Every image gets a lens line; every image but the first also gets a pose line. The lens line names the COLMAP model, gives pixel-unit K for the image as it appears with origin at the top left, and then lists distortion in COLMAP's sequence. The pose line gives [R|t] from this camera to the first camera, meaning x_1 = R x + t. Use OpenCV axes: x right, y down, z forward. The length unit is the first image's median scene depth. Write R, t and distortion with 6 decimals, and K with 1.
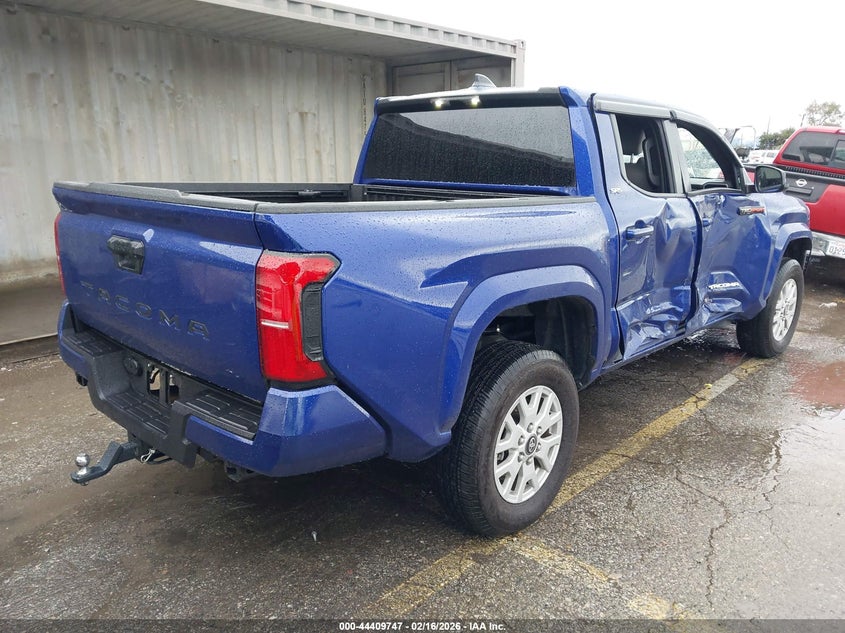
lens RADIAL K [[654.4, 0, 422.5], [0, 654.4, 316.5], [0, 0, 1]] dist [-0.004524, -0.002893]
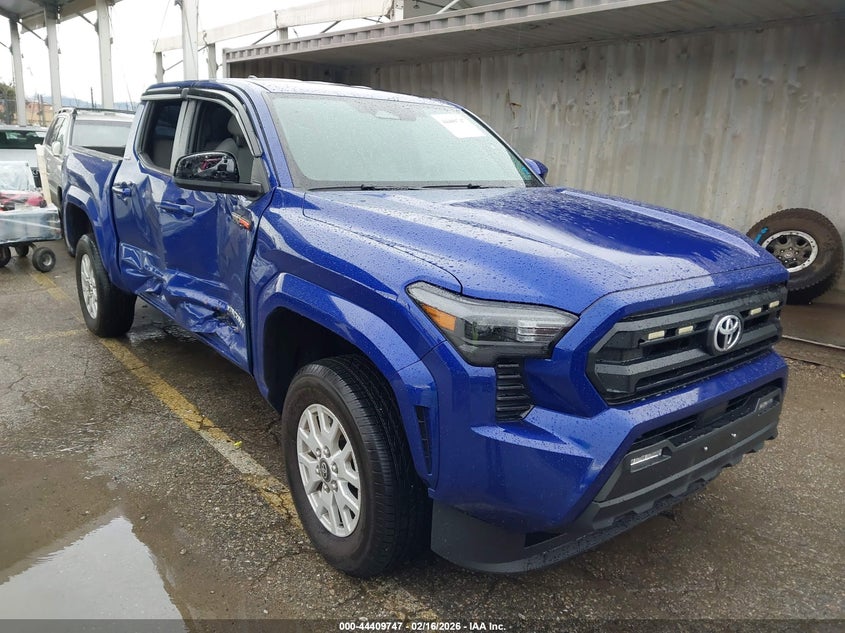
lens RADIAL K [[654.4, 0, 422.5], [0, 654.4, 316.5], [0, 0, 1]] dist [-0.004524, -0.002893]
pose [[-0.133175, 0.239745, -0.961658, 0.667606], [-0.273342, 0.923784, 0.268156, -0.177682], [0.952653, 0.298574, -0.057493, 0.728026]]
